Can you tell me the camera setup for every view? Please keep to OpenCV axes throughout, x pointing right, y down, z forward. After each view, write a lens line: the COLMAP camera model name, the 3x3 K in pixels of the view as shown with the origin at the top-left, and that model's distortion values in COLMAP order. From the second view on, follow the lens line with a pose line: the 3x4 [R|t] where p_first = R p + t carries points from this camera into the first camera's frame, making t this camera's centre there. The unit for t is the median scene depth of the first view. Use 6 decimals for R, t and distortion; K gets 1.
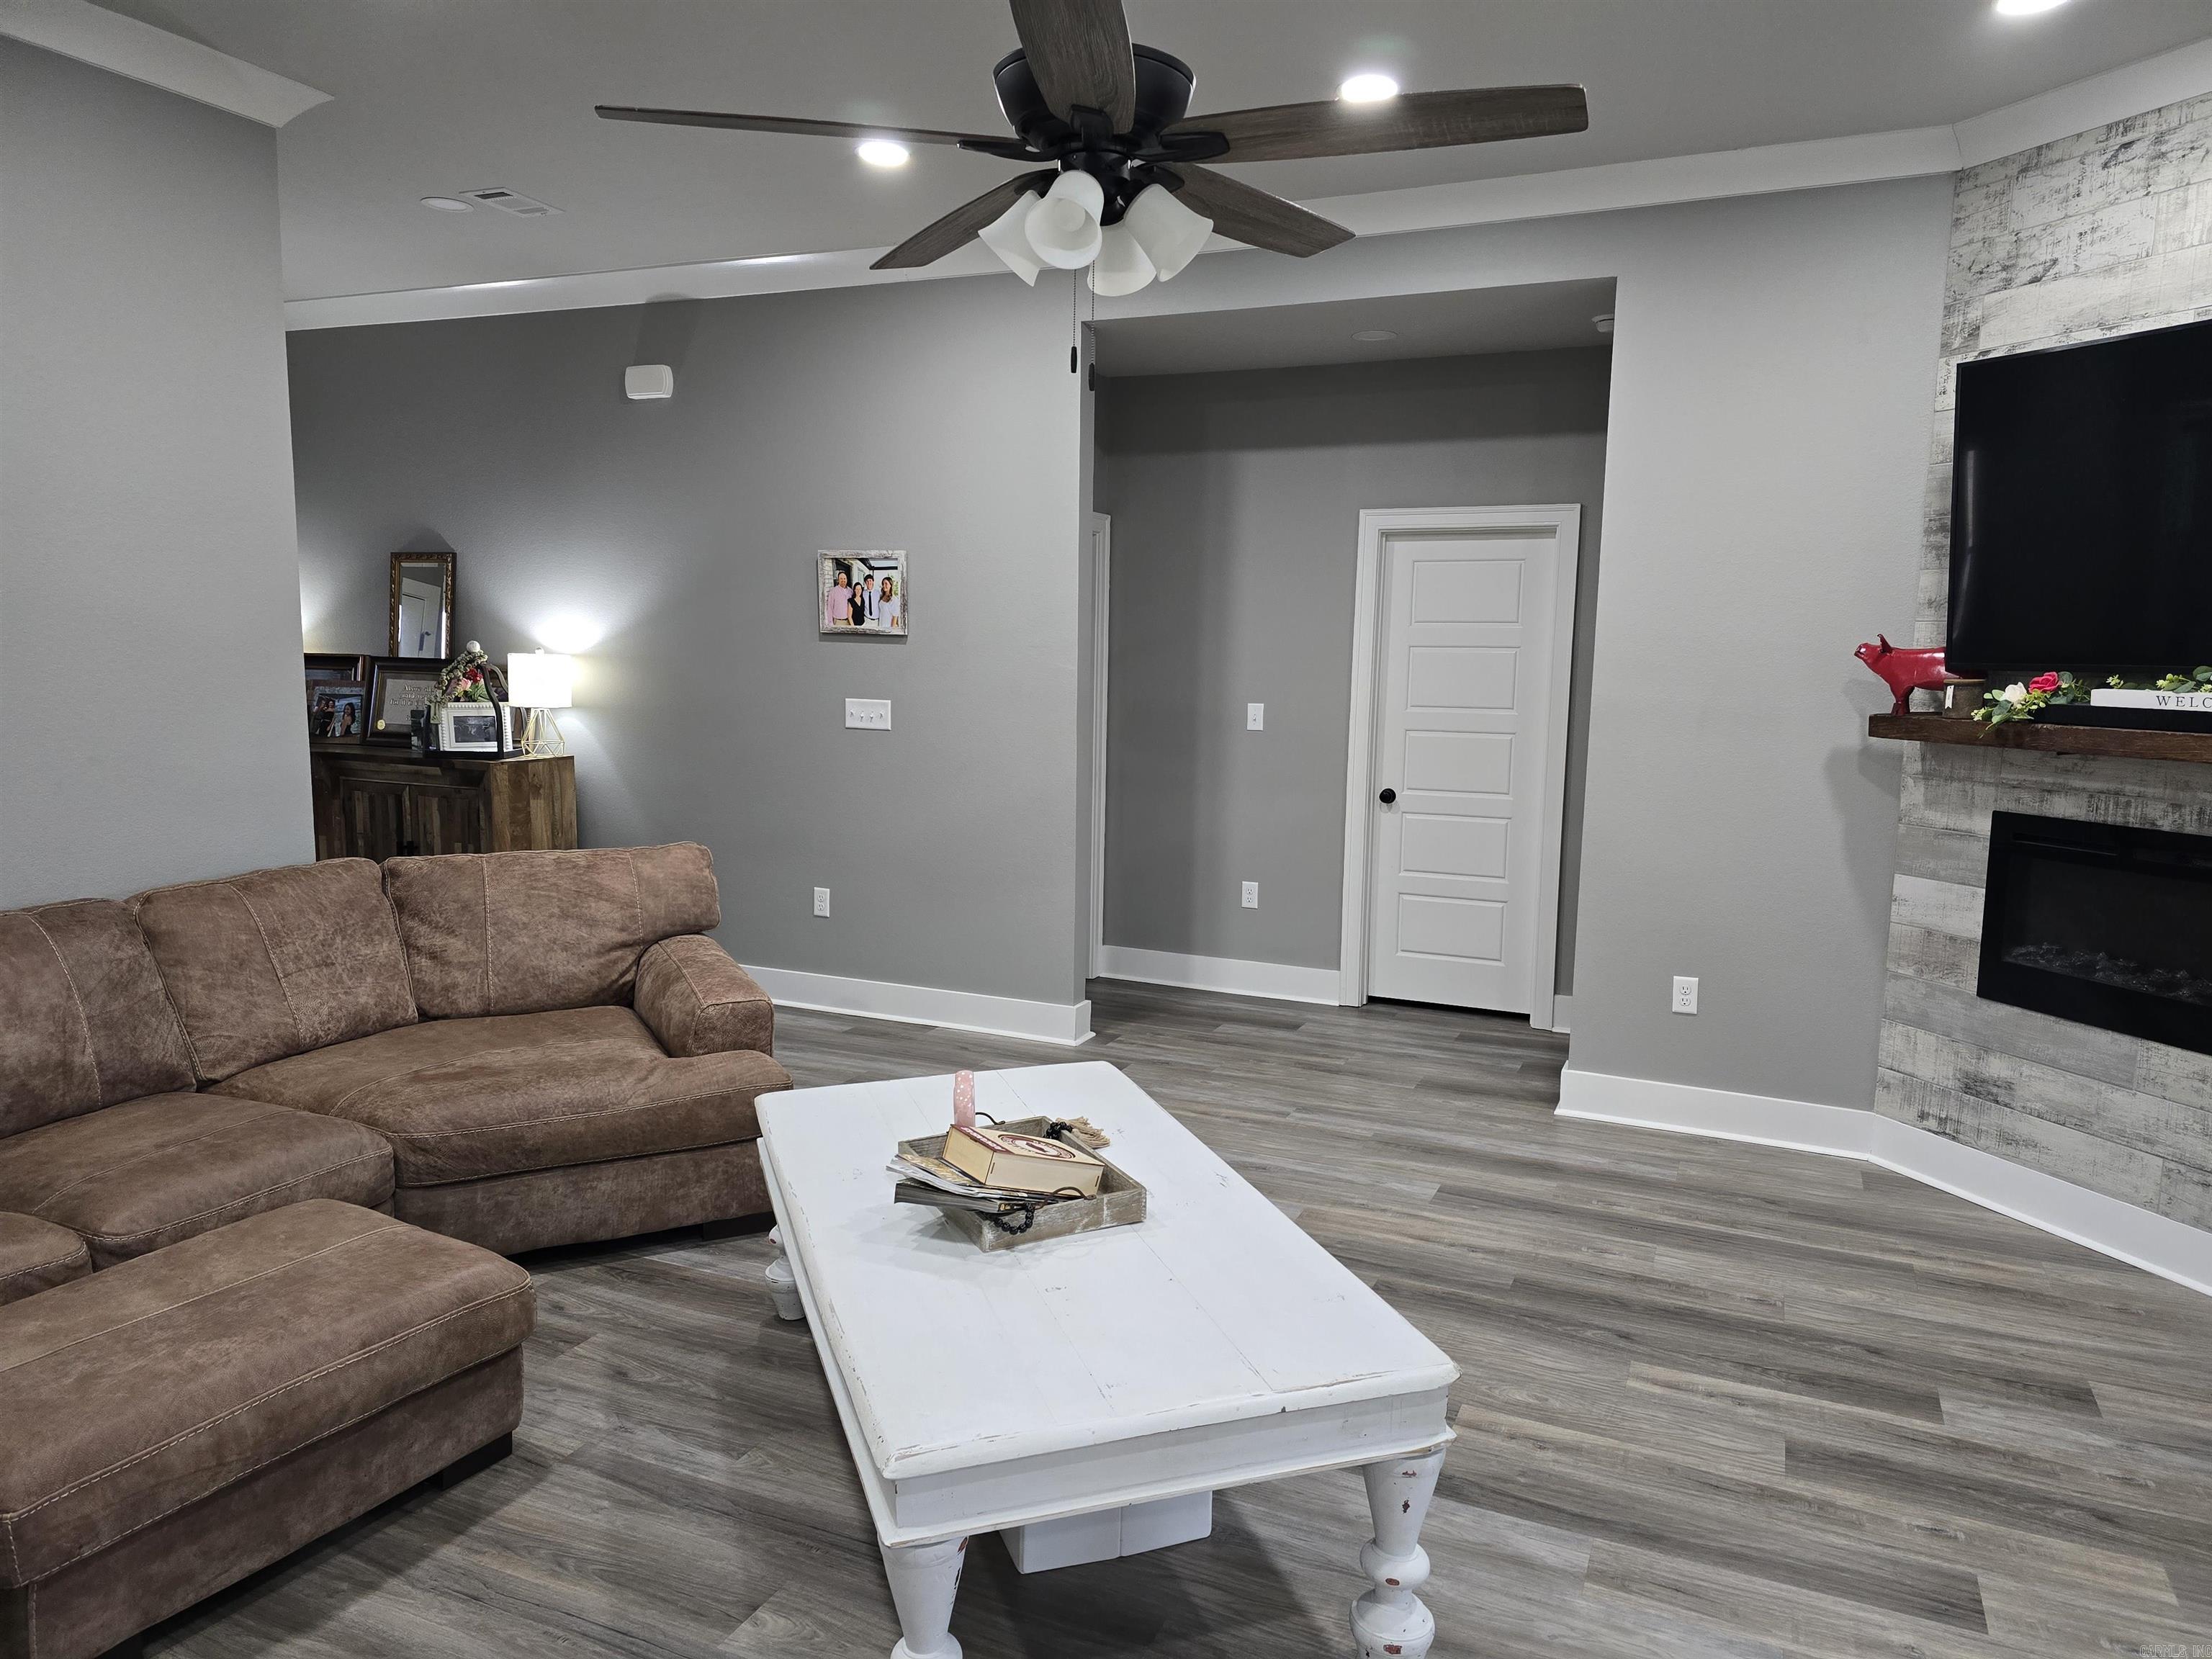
lens RADIAL K [[1464.1, 0, 1135.0], [0, 1464.1, 835.0], [0, 0, 1]] dist [0.060162, -0.052490]
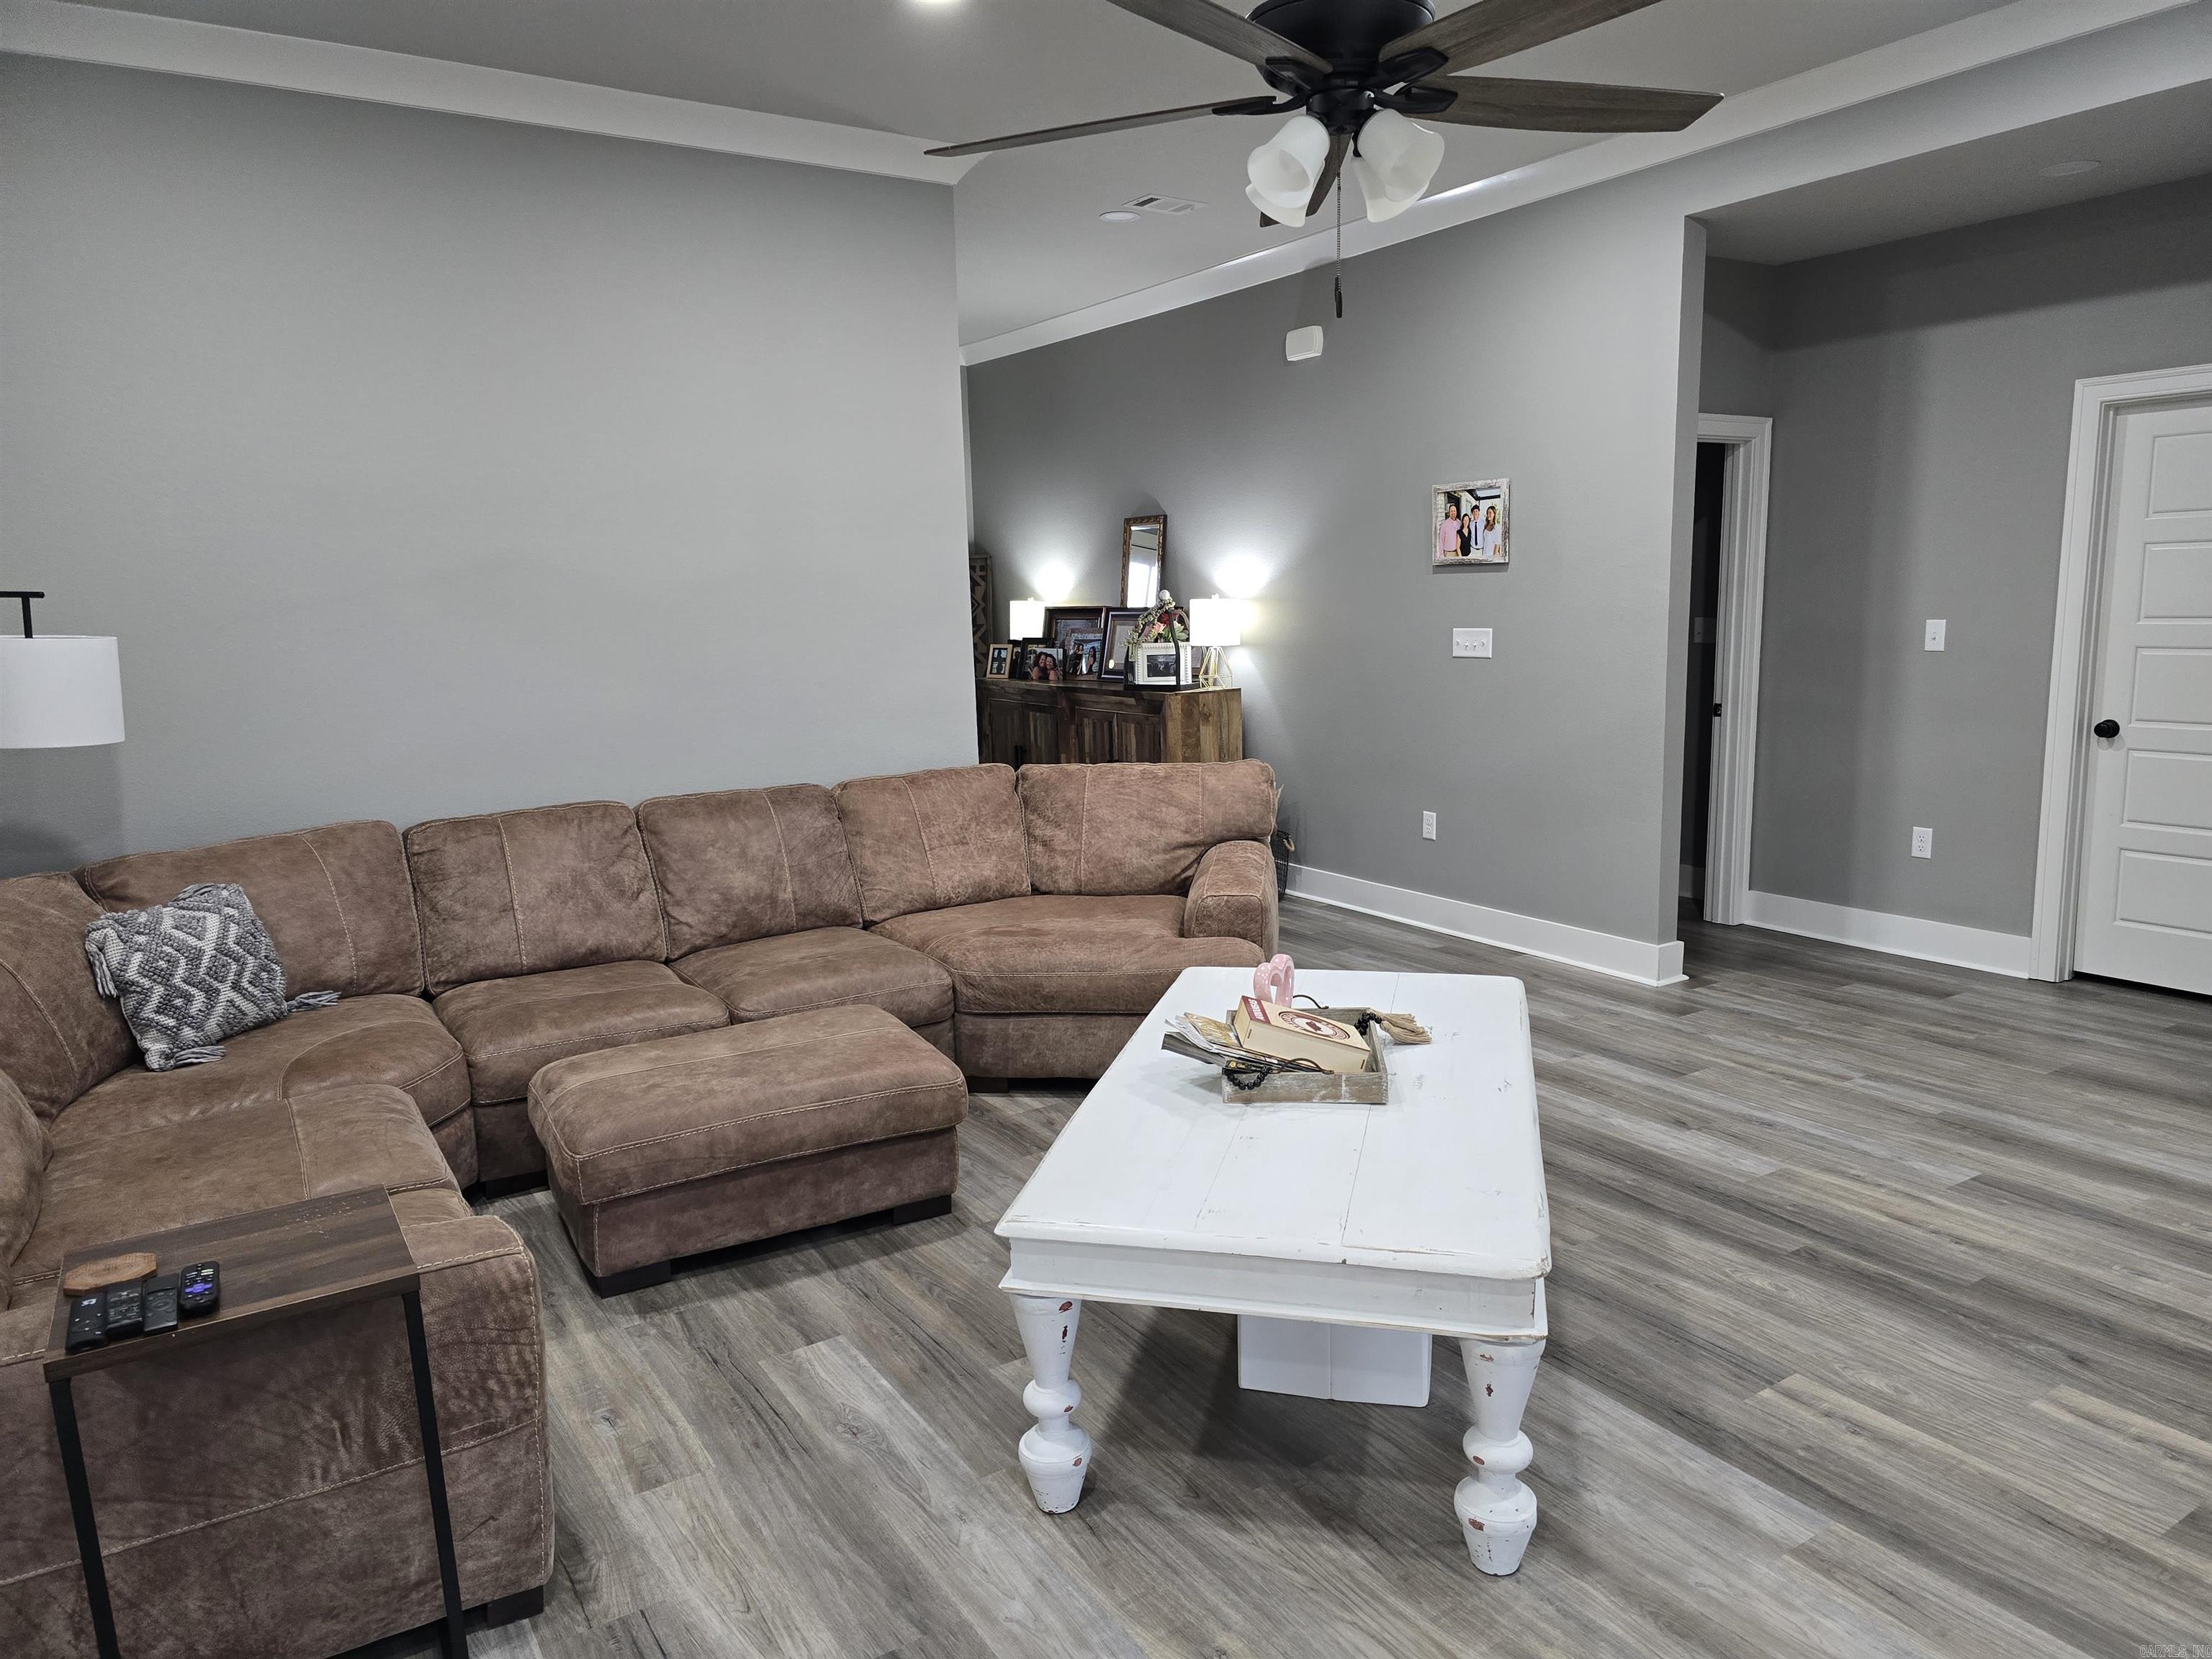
lens RADIAL K [[1464.1, 0, 1135.0], [0, 1464.1, 835.0], [0, 0, 1]] dist [0.060162, -0.052490]
pose [[0.842162, 0.049750, -0.536925, 0.259747], [-0.030165, 0.998522, 0.045205, 0.017591], [0.538381, -0.021874, 0.842418, 0.011294]]
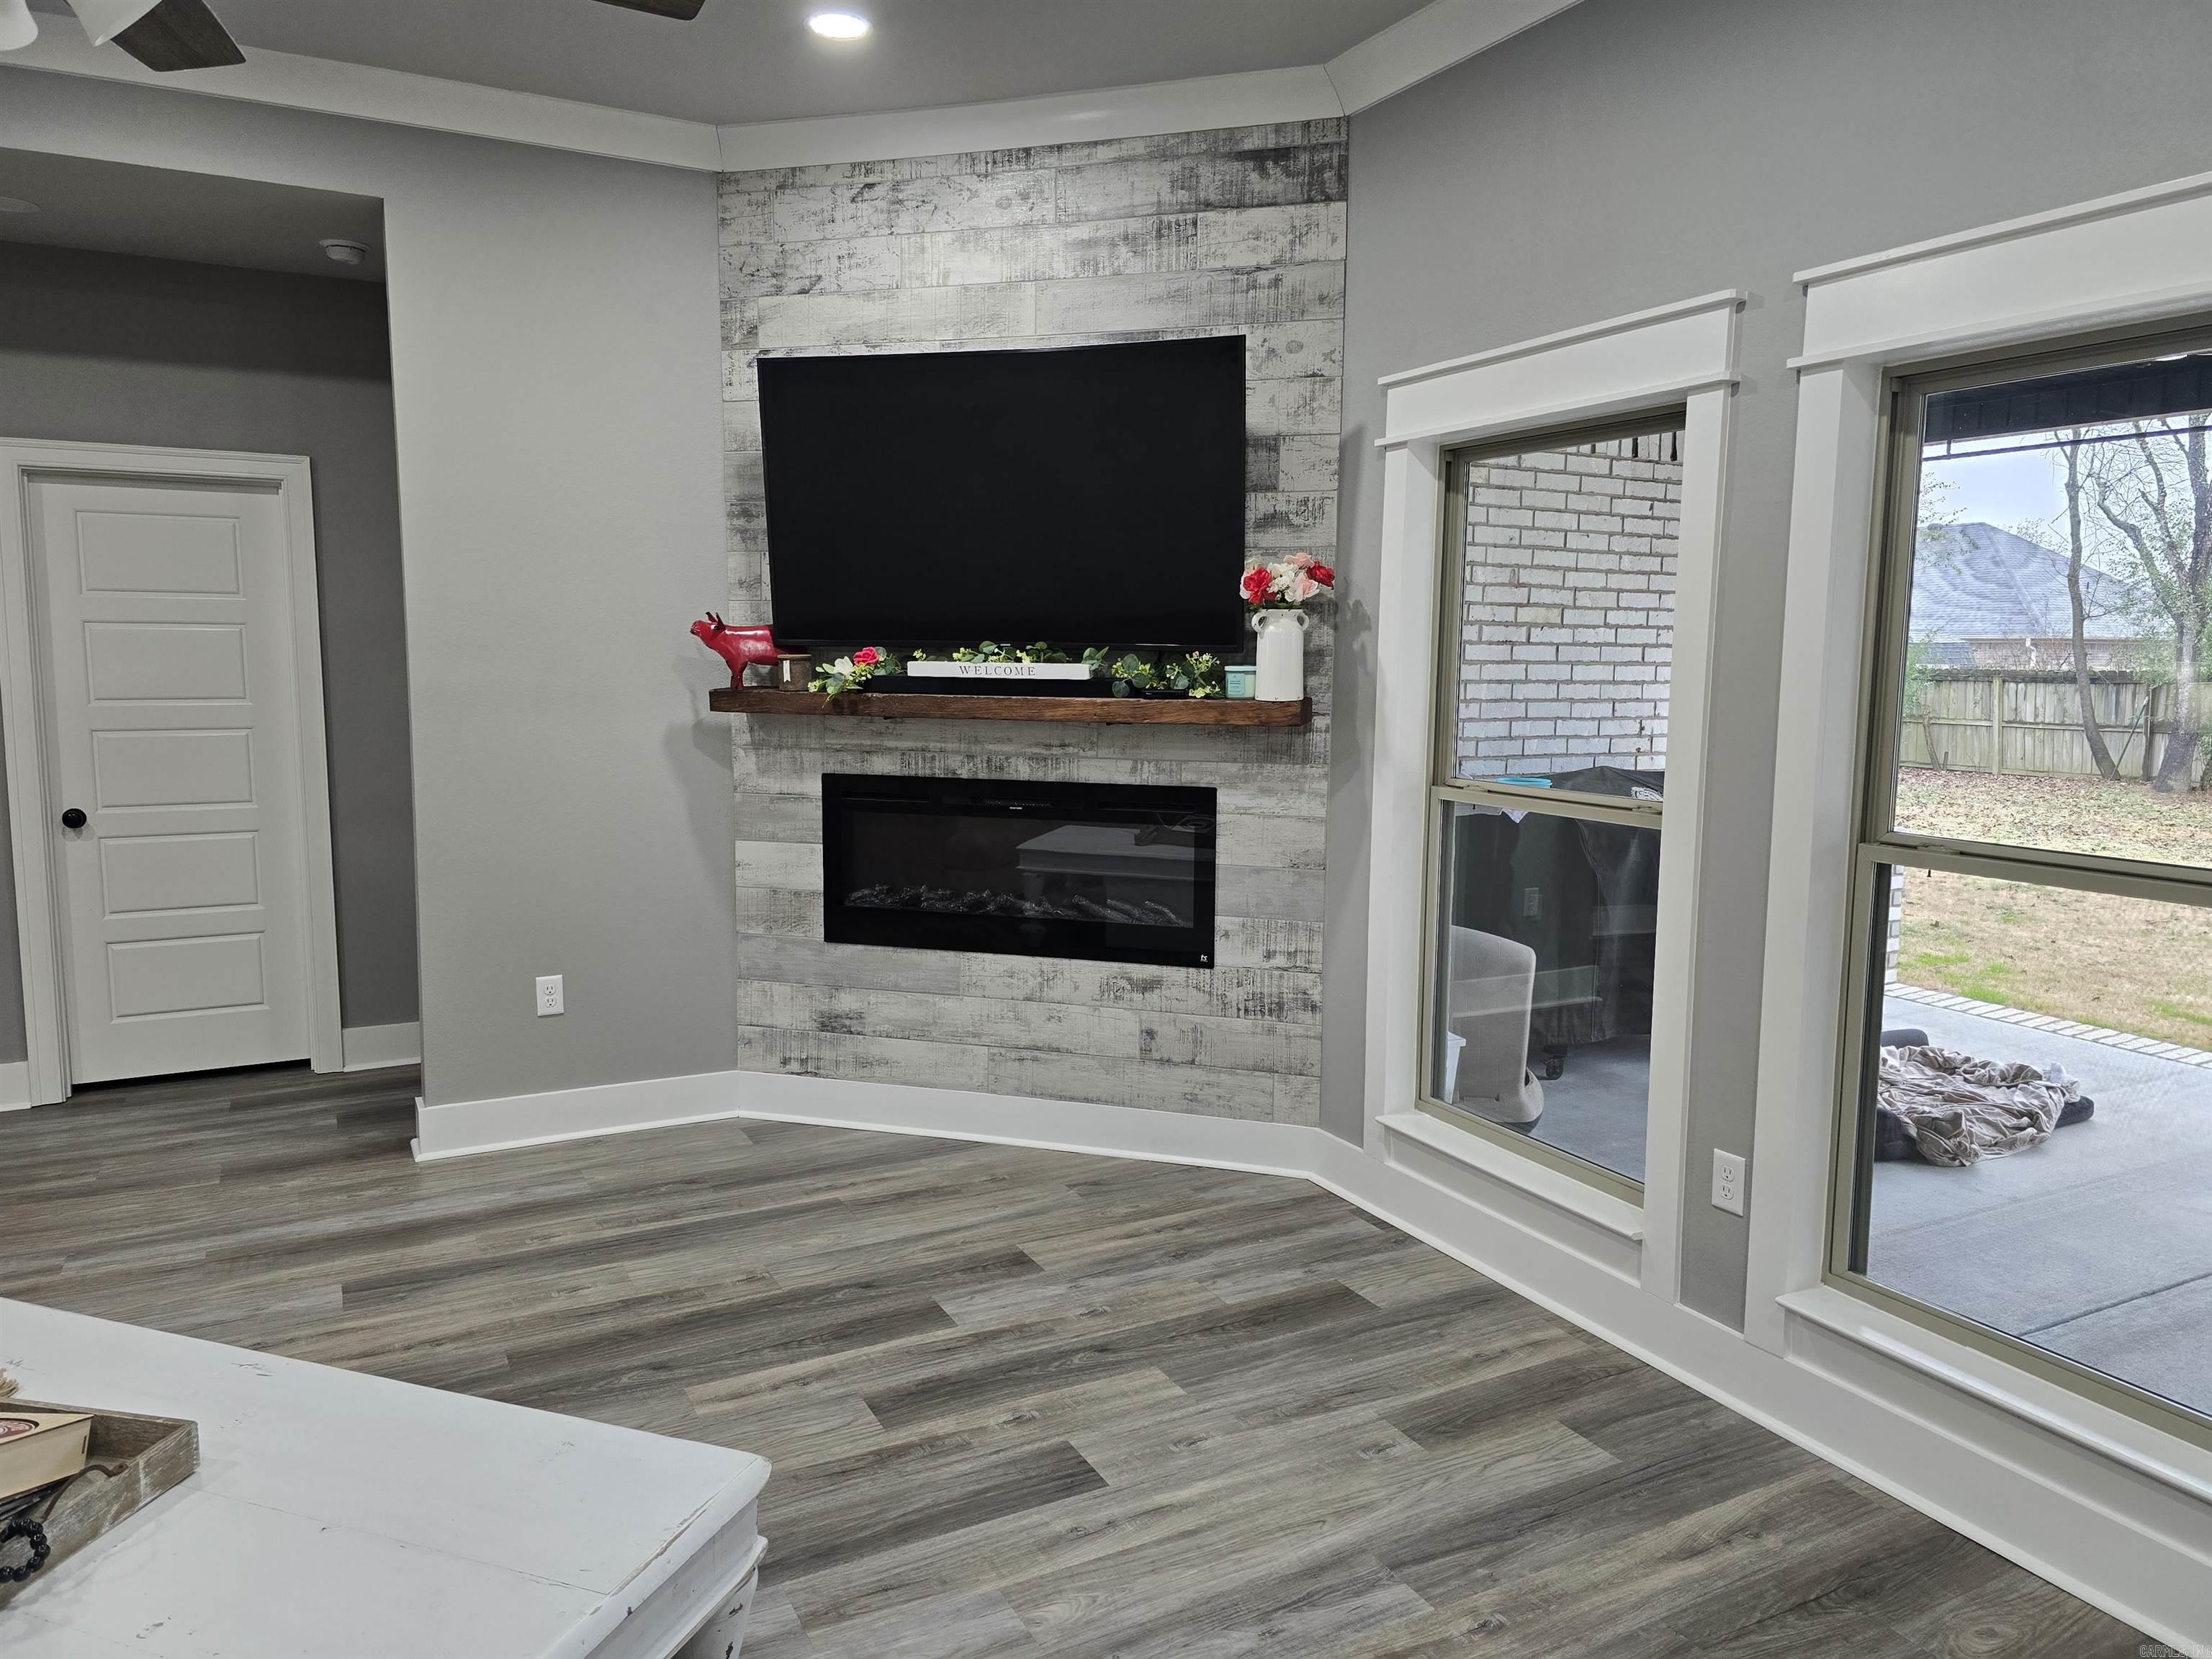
lens RADIAL K [[1475.4, 0, 1108.0], [0, 1475.4, 818.1], [0, 0, 1]] dist [0.083386, -0.079104]
pose [[0.625424, -0.102650, 0.773504, -0.148822], [0.102834, 0.993506, 0.048699, -0.015360], [-0.773479, 0.049085, 0.631918, 0.143243]]
